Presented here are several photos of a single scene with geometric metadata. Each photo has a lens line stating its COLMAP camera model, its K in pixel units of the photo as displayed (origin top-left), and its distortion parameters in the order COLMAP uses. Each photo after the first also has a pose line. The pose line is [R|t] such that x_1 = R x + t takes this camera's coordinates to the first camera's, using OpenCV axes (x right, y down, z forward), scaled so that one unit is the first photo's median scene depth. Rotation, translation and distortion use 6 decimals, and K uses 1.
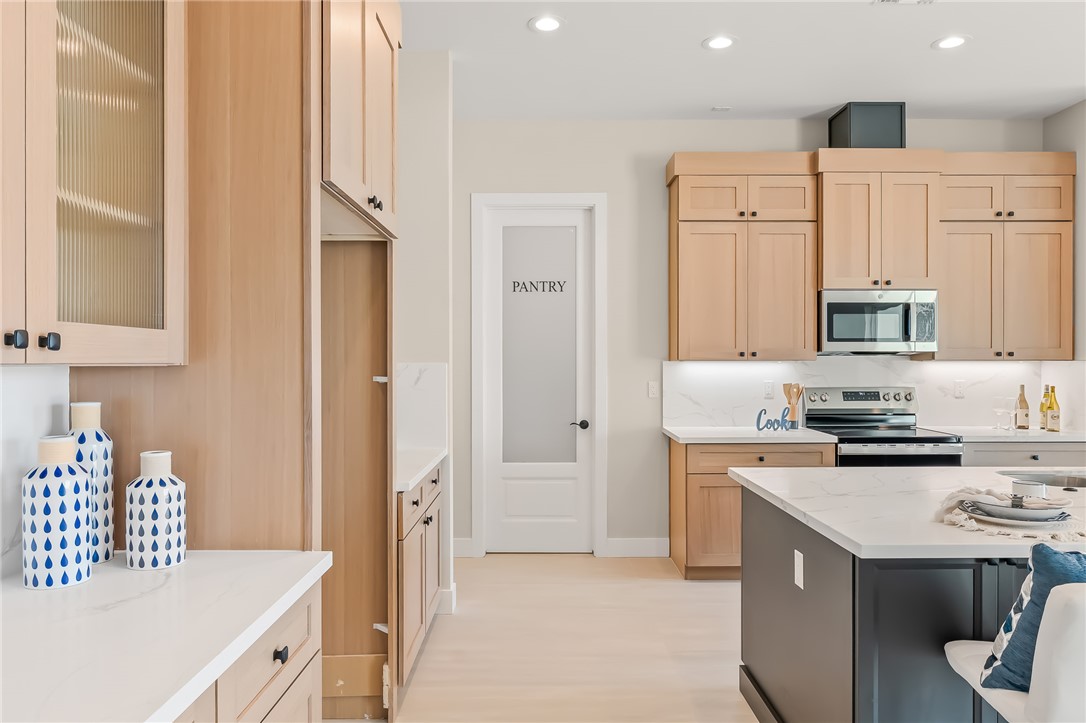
lens RADIAL K [[739.2, 0, 543.9], [0, 739.2, 364.6], [0, 0, 1]] dist [-0.003379, 0.001980]
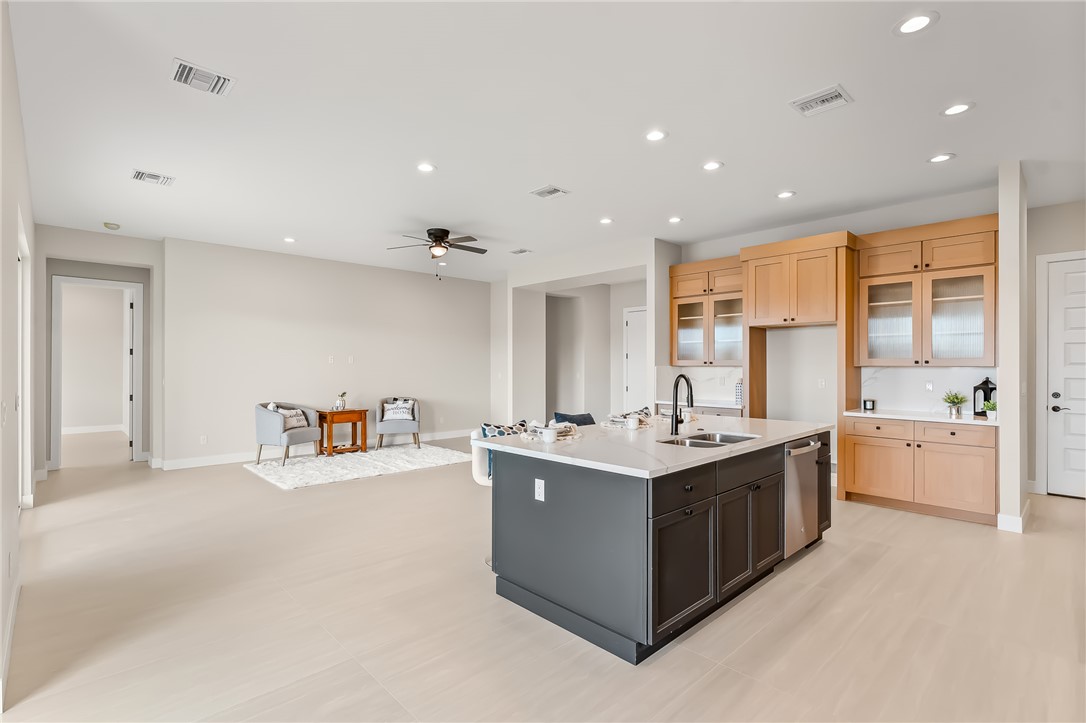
lens RADIAL K [[515.0, 0, 543.0], [0, 515.0, 361.5], [0, 0, 1]] dist [0.002051, -0.000346]
pose [[-0.723538, -0.001692, -0.690283, 1.084779], [-0.001034, 0.999999, -0.001367, -0.009129], [0.690284, -0.000276, -0.723538, 0.929611]]
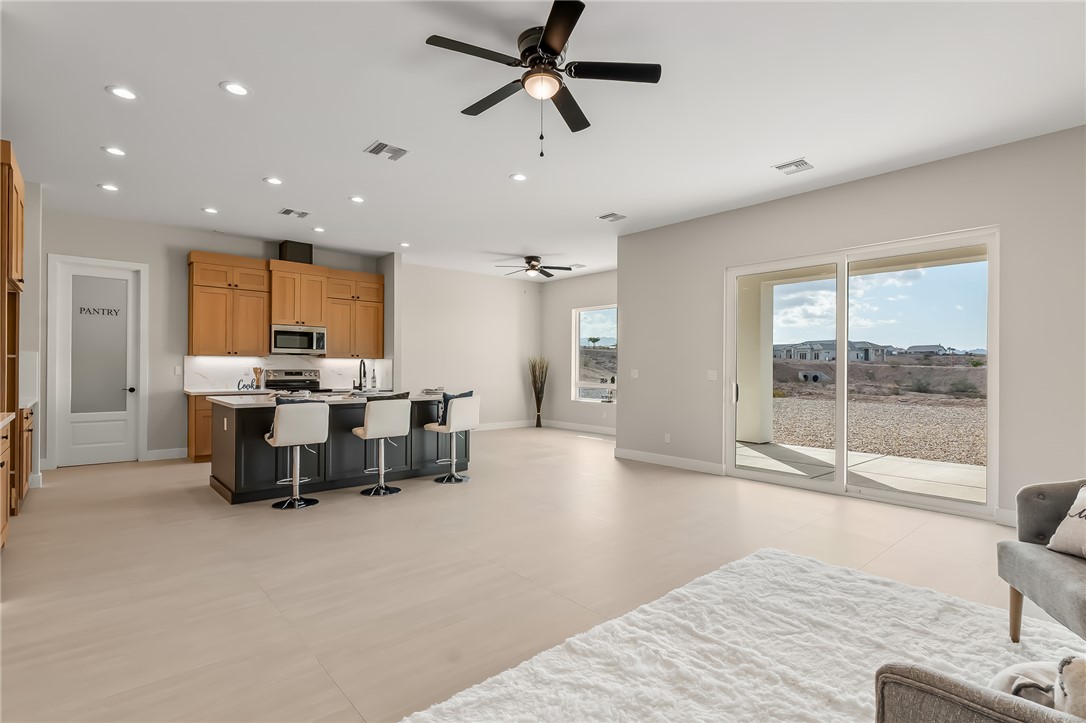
lens RADIAL K [[518.3, 0, 541.8], [0, 518.3, 368.0], [0, 0, 1]] dist [0.000080, -0.000324]
pose [[0.752133, 0.007065, 0.658973, -0.029888], [-0.004969, 0.999975, -0.005049, 0.031471], [-0.658992, 0.000523, 0.752150, -0.668450]]
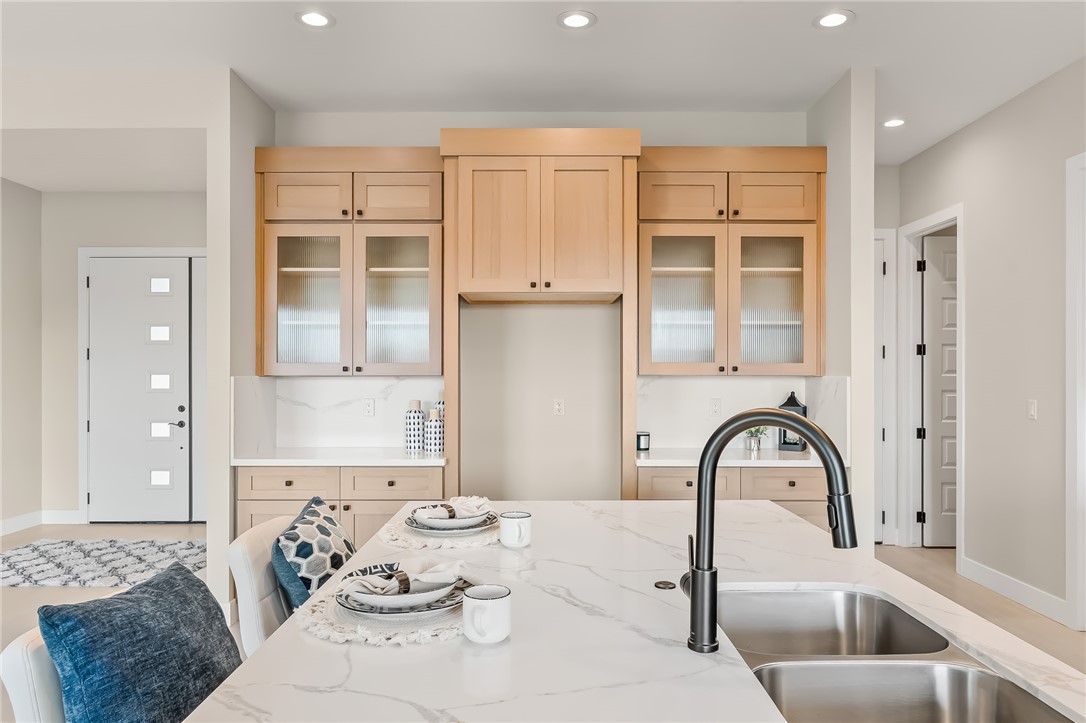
lens RADIAL K [[720.8, 0, 542.6], [0, 720.8, 372.8], [0, 0, 1]] dist [0.000228, 0.000417]
pose [[-0.000903, 0.001241, -0.999999, 0.711155], [-0.004421, 0.999989, 0.001245, -0.005451], [0.999990, 0.004422, -0.000897, 0.479419]]
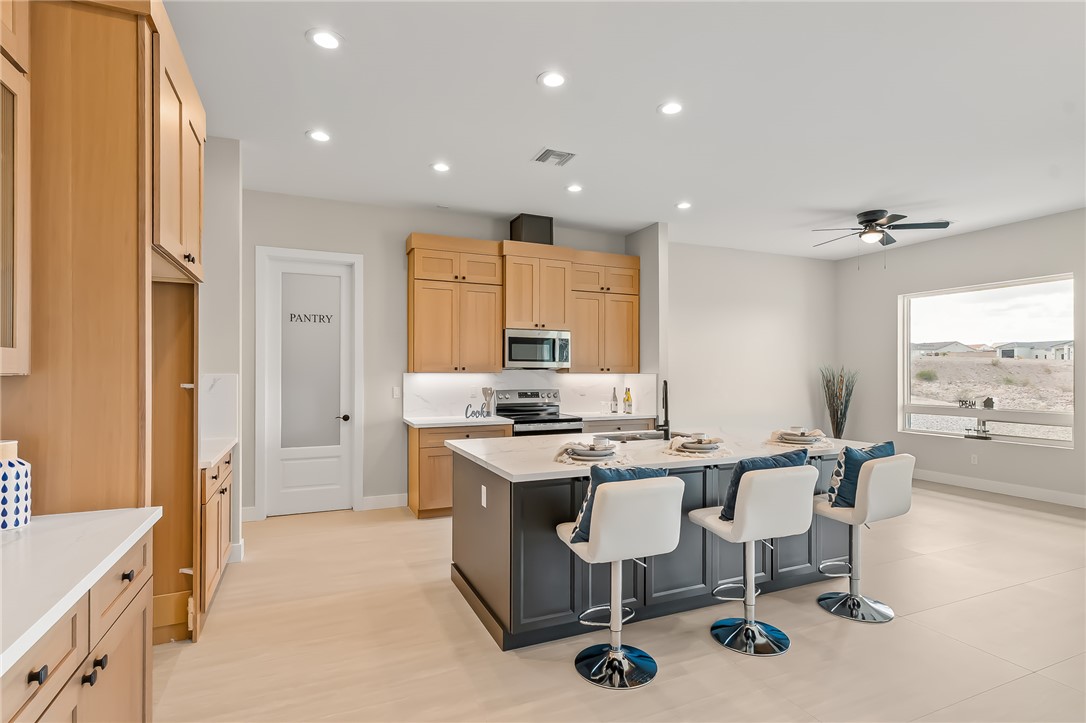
lens RADIAL K [[534.4, 0, 545.0], [0, 534.4, 372.5], [0, 0, 1]] dist [0.003763, 0.000051]
pose [[0.914832, 0.003670, 0.403818, -0.011017], [-0.001413, 0.999982, -0.005887, 0.000182], [-0.403833, 0.004815, 0.914820, -0.089654]]
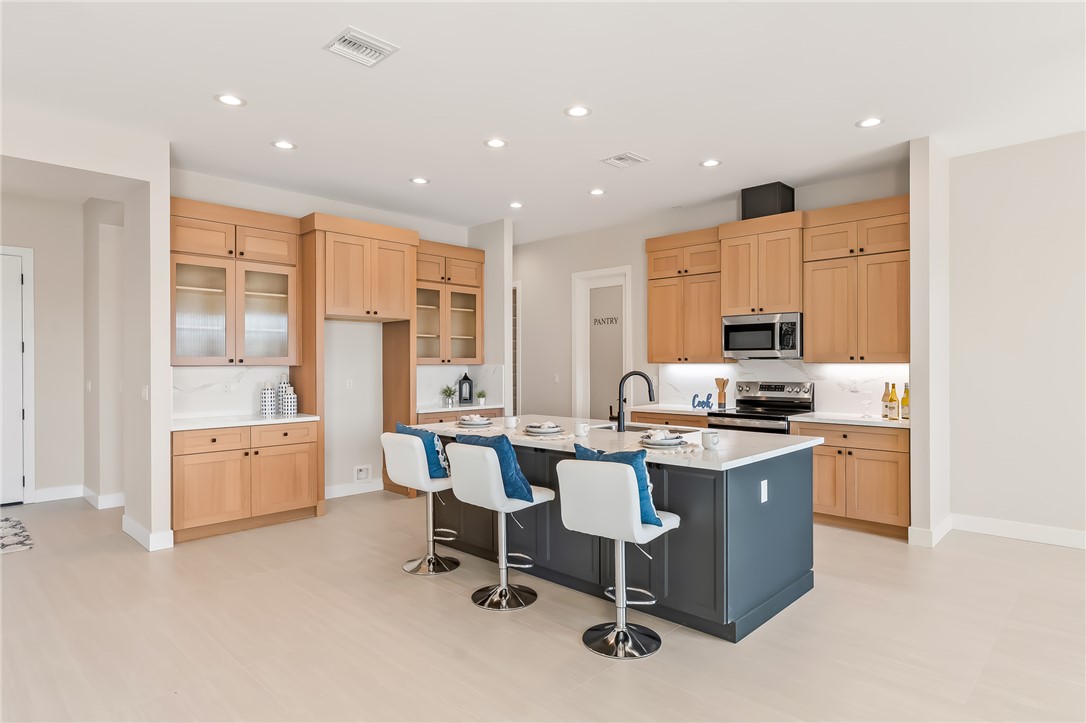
lens RADIAL K [[604.5, 0, 545.6], [0, 604.5, 363.4], [0, 0, 1]] dist [0.001085, 0.000156]
pose [[0.722087, -0.000322, -0.691803, 0.966958], [-0.001588, 0.999996, -0.002123, -0.001895], [0.691801, 0.002632, 0.722083, -0.149699]]
